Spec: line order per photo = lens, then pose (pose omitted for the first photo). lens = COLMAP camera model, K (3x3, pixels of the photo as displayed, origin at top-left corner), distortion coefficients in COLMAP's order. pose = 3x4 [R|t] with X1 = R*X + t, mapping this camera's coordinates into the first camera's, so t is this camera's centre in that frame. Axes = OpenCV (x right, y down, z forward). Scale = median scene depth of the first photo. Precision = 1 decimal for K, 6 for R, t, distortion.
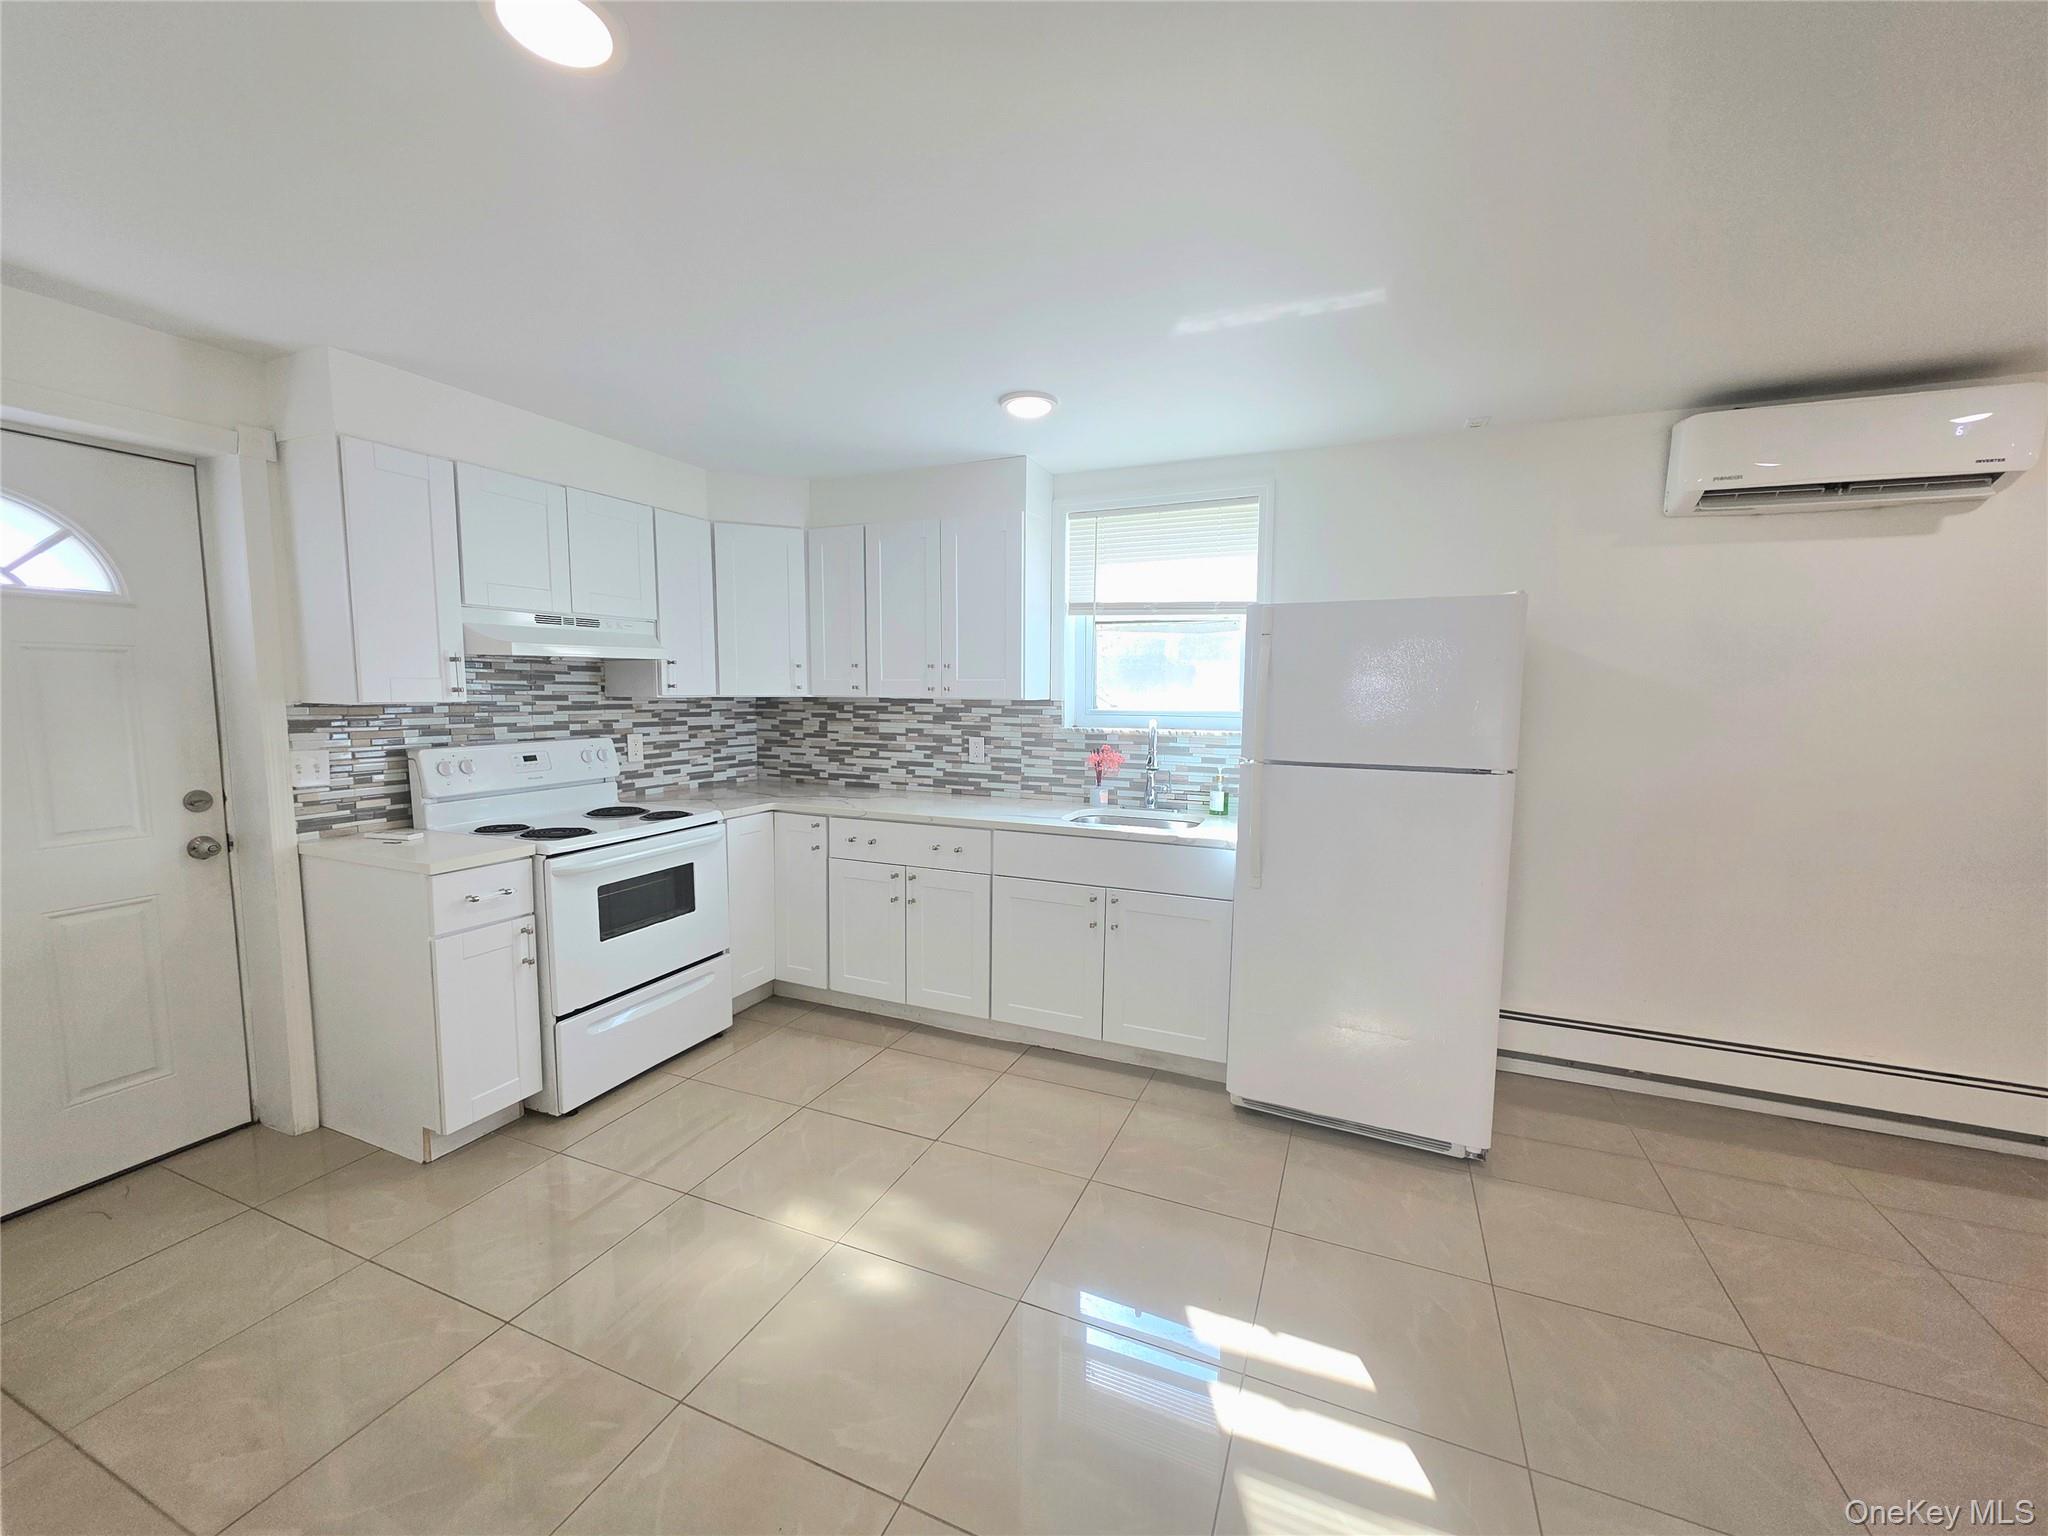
lens RADIAL K [[829.2, 0, 1024.0], [0, 829.2, 768.0], [0, 0, 1]] dist [0.012234, 0.000168]
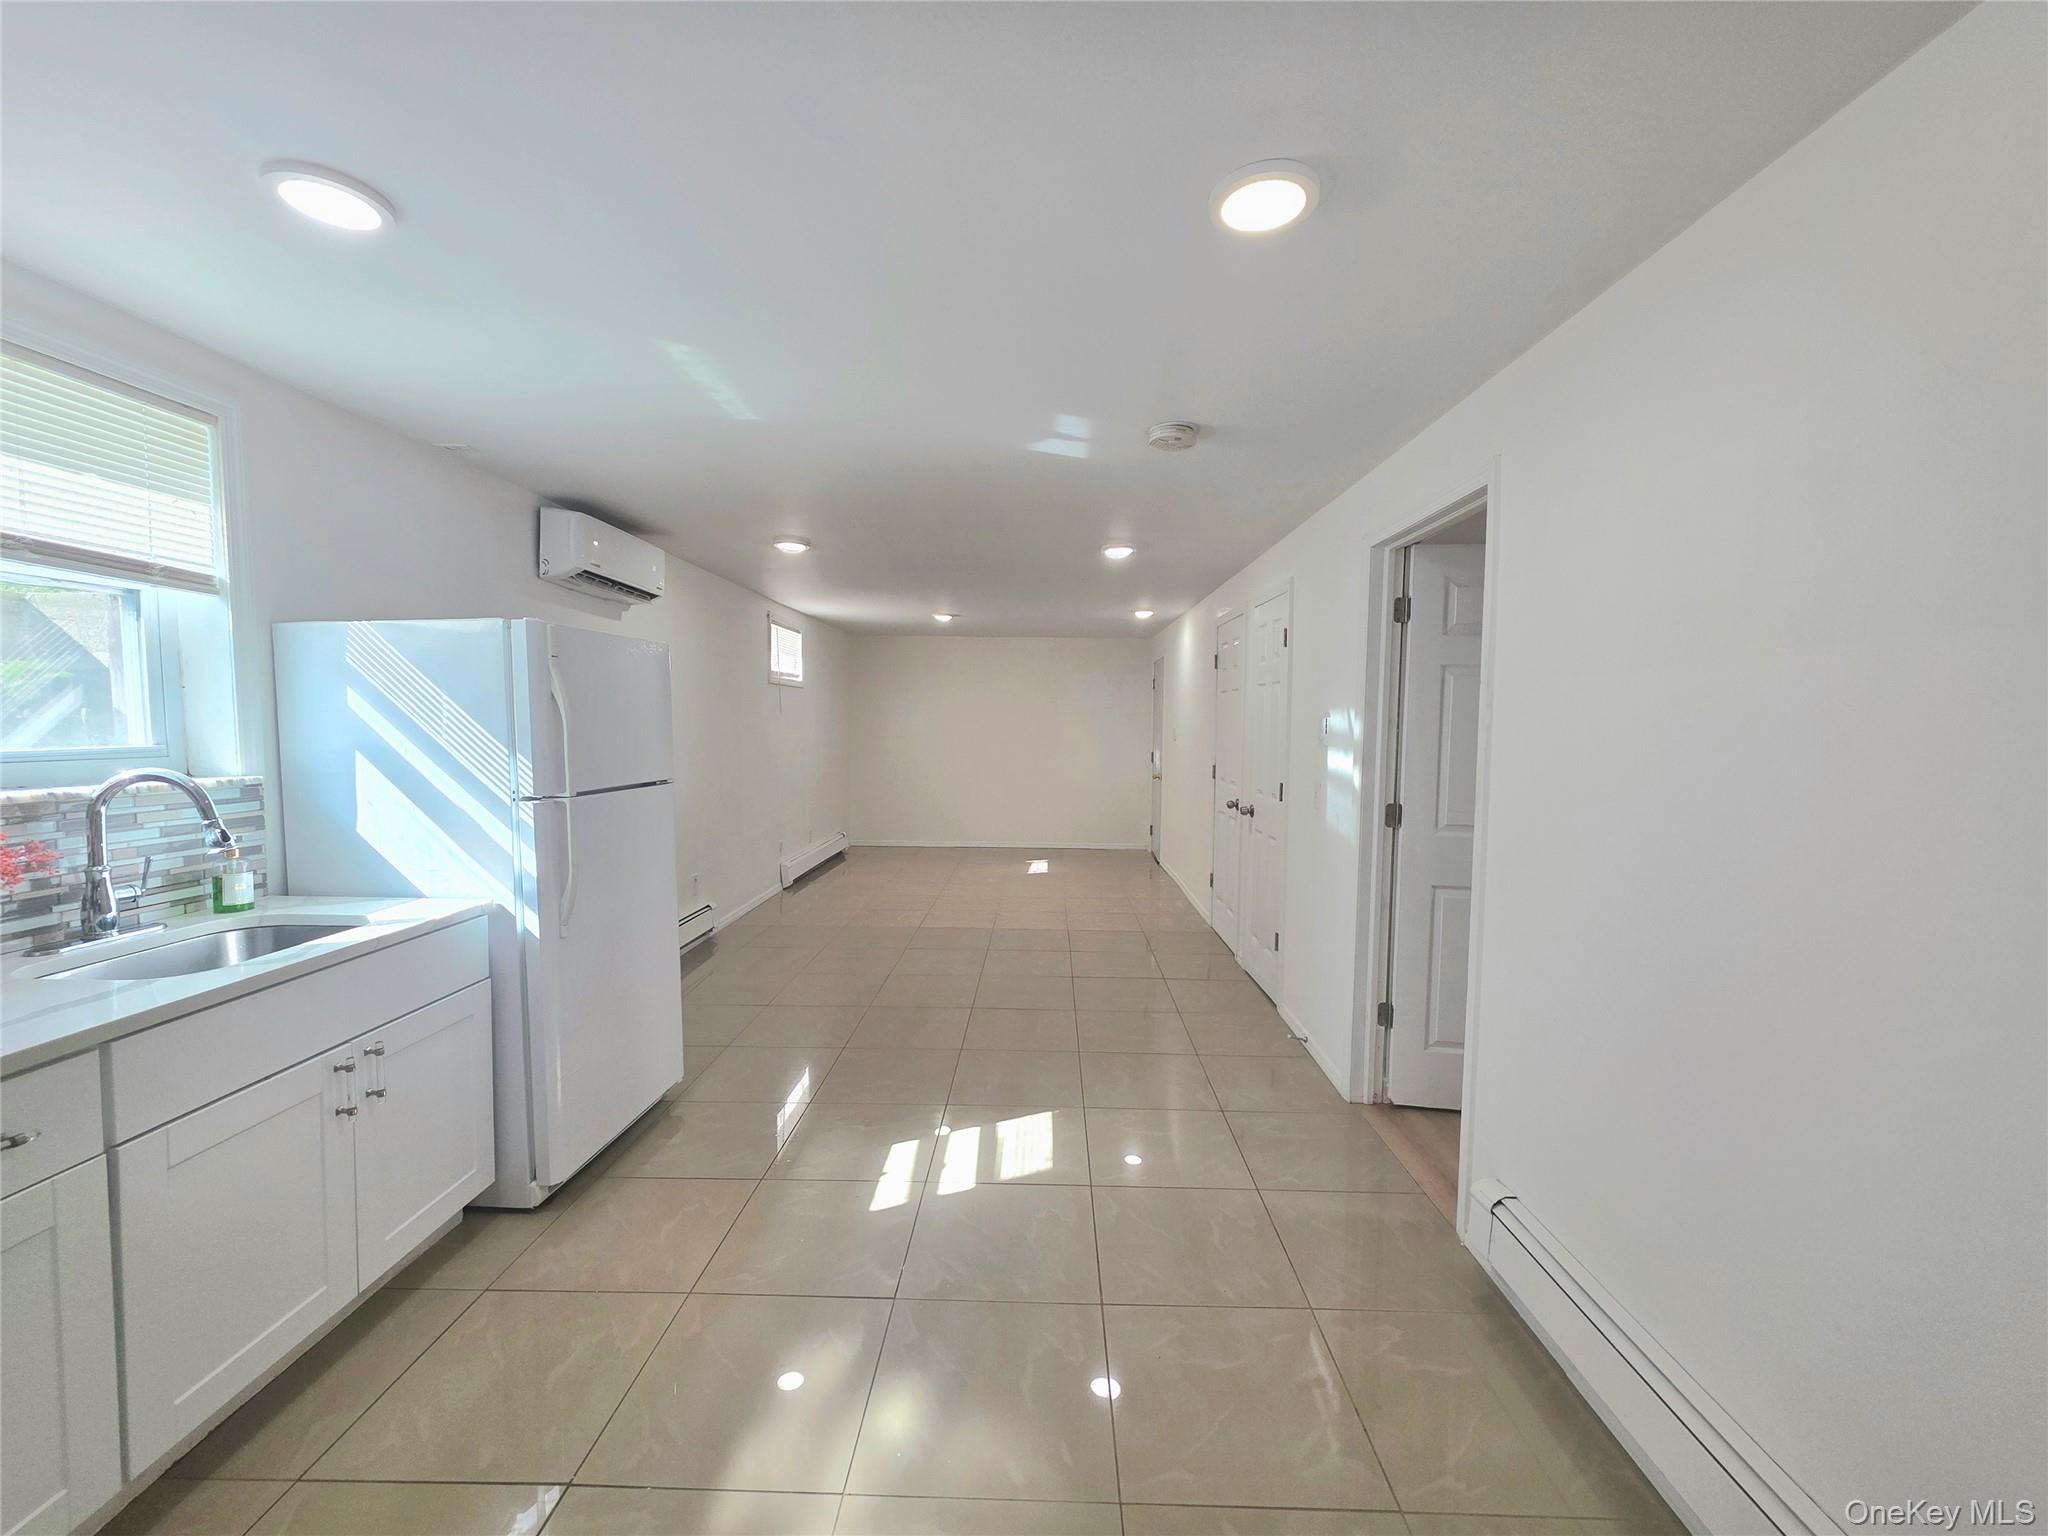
lens RADIAL K [[806.7, 0, 1024.0], [0, 806.7, 768.0], [0, 0, 1]] dist [0.002788, 0.000433]
pose [[-0.371284, -0.064119, 0.926303, -0.661035], [0.068850, 0.992965, 0.096330, -0.081257], [-0.925963, 0.099542, -0.364257, 0.782293]]
